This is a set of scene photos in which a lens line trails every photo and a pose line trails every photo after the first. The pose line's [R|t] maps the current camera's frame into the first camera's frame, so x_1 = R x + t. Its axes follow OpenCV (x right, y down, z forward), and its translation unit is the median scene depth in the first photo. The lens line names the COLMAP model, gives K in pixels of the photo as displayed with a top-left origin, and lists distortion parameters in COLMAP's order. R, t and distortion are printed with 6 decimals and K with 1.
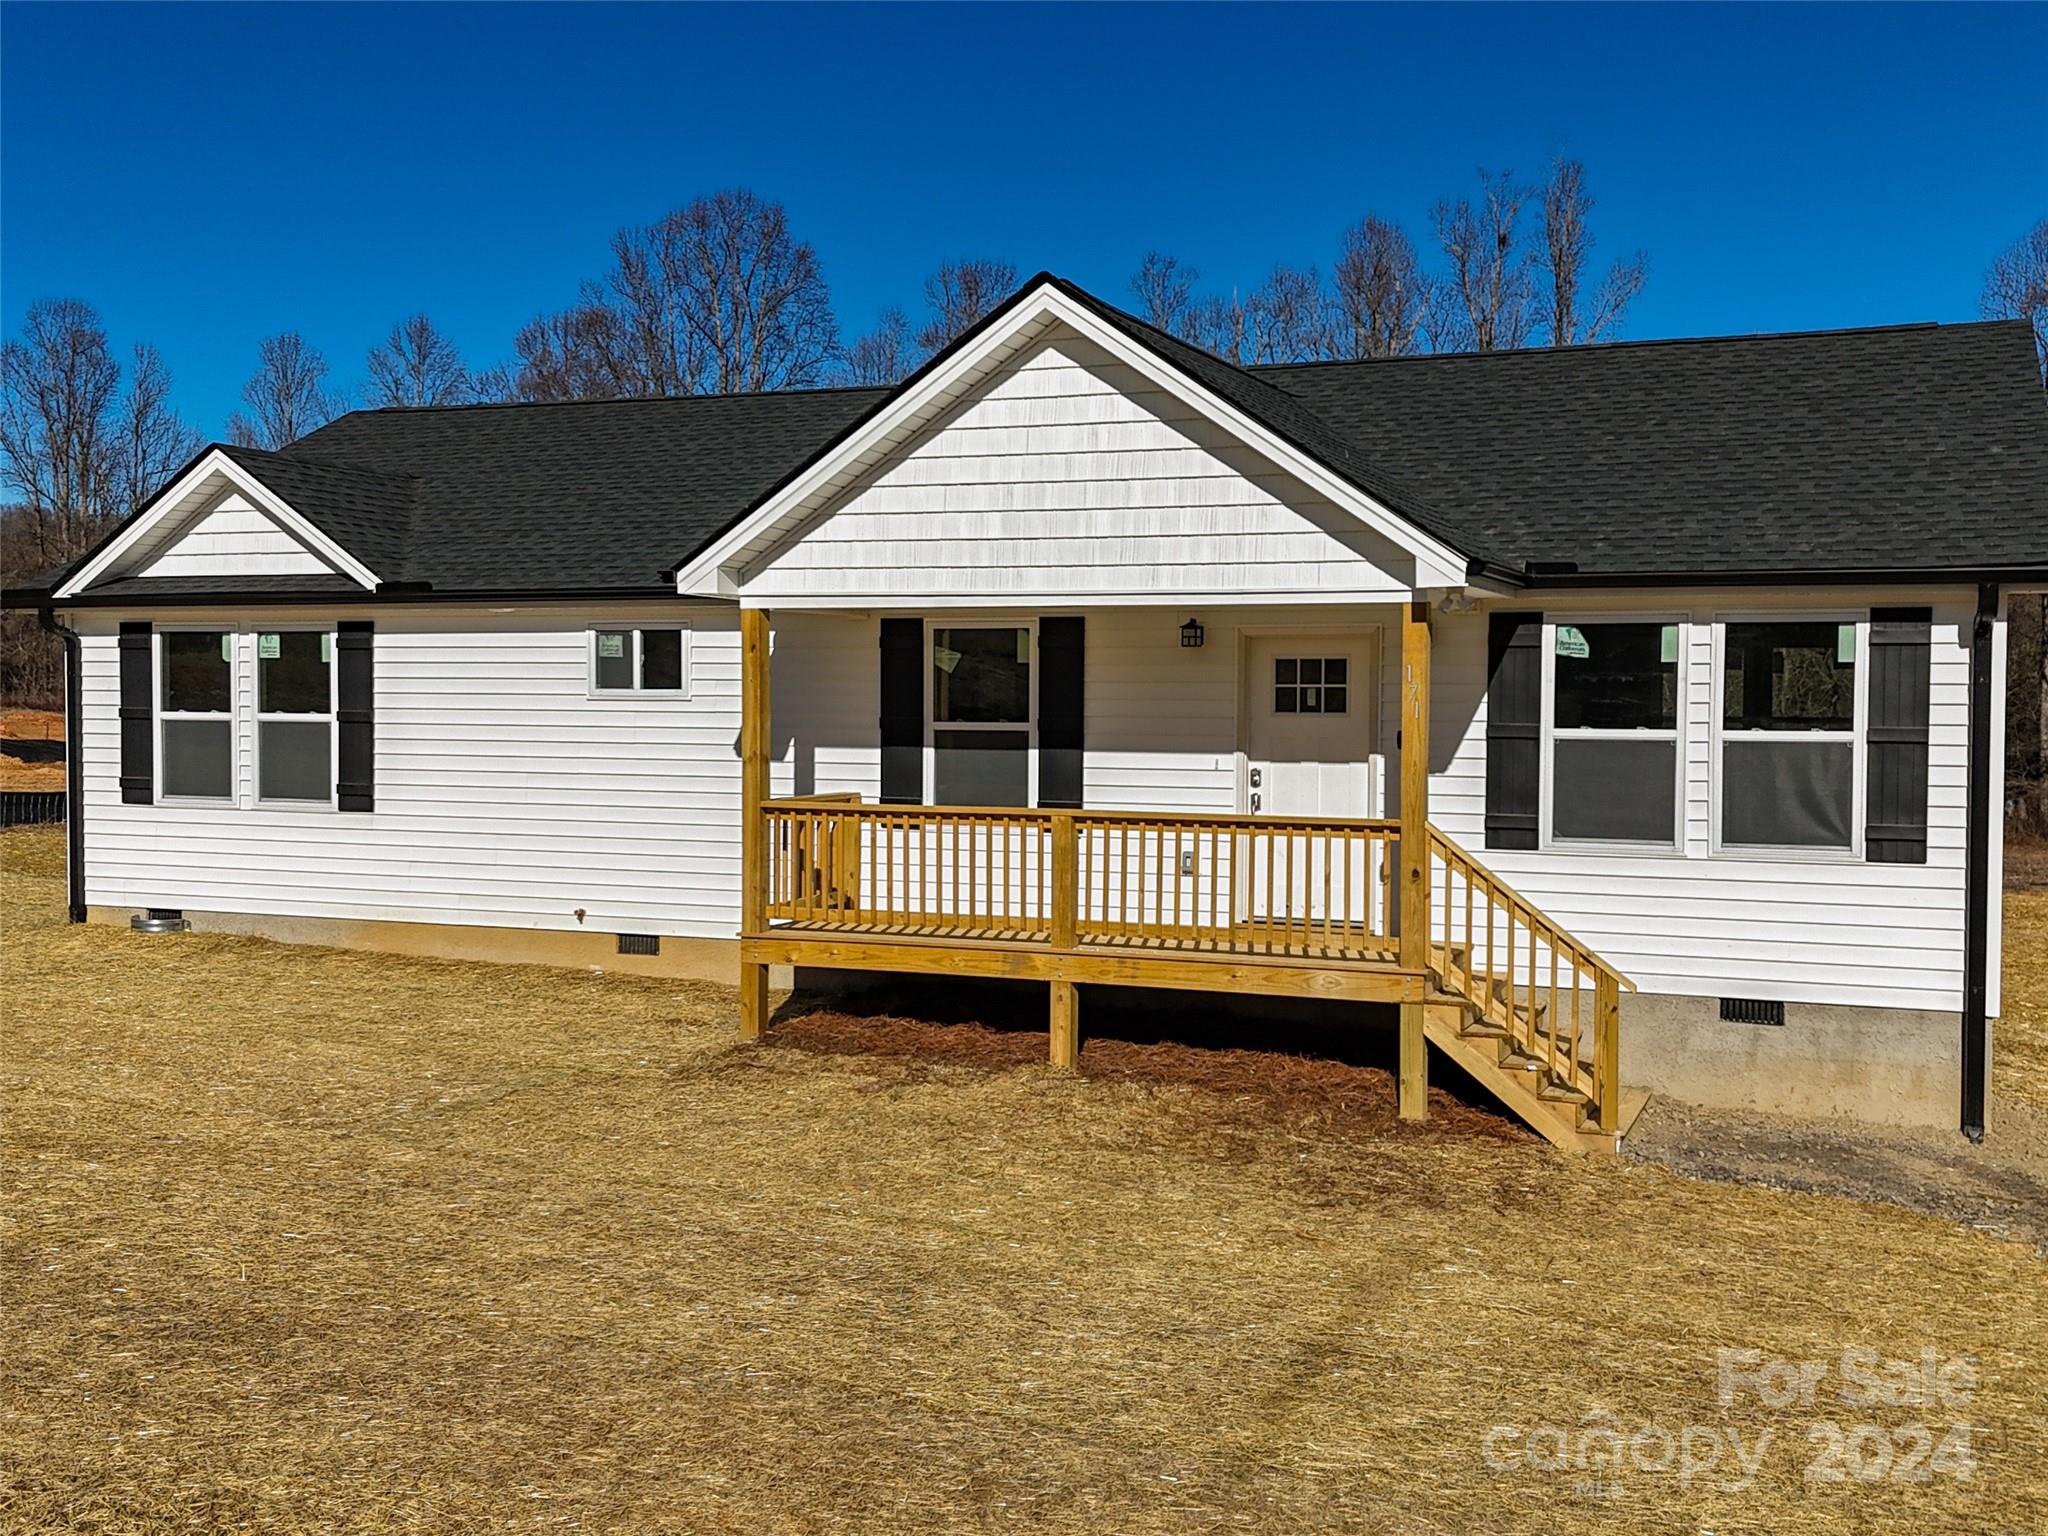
lens RADIAL K [[1904.0, 0, 1062.7], [0, 1904.0, 771.2], [0, 0, 1]] dist [0.117529, -0.187362]
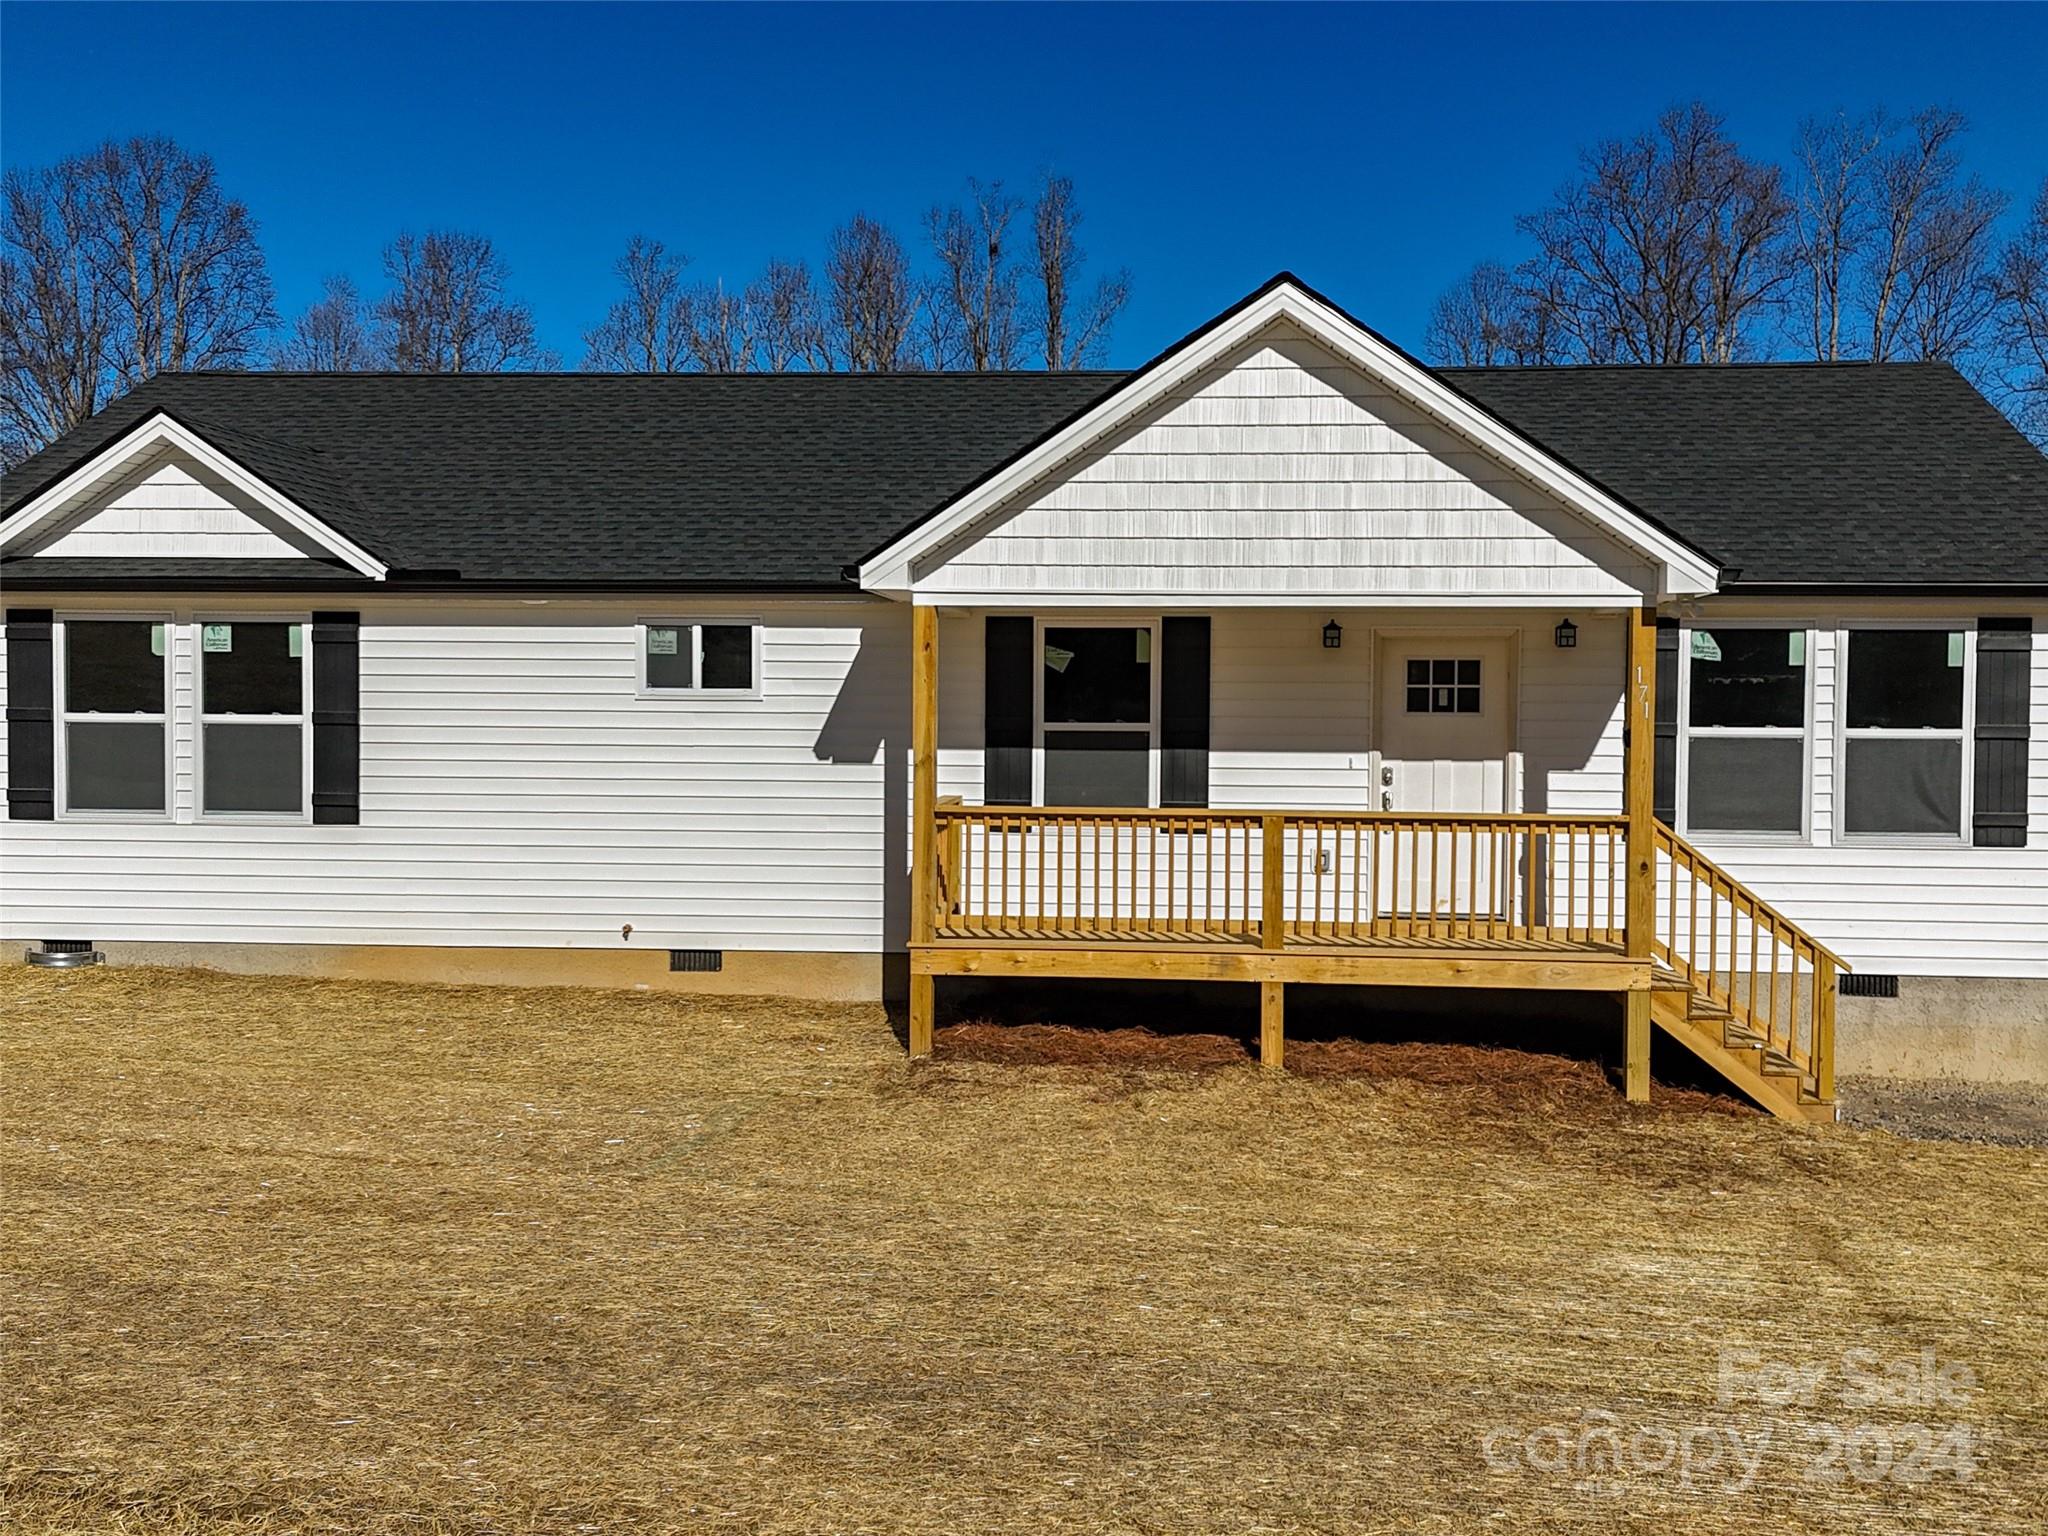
lens RADIAL K [[1904.0, 0, 1062.7], [0, 1904.0, 771.2], [0, 0, 1]] dist [0.117529, -0.187362]
pose [[0.965078, -0.009423, 0.261794, -0.336631], [0.009107, 0.999956, 0.002423, -0.003312], [-0.261805, 0.000046, 0.965121, 0.056526]]
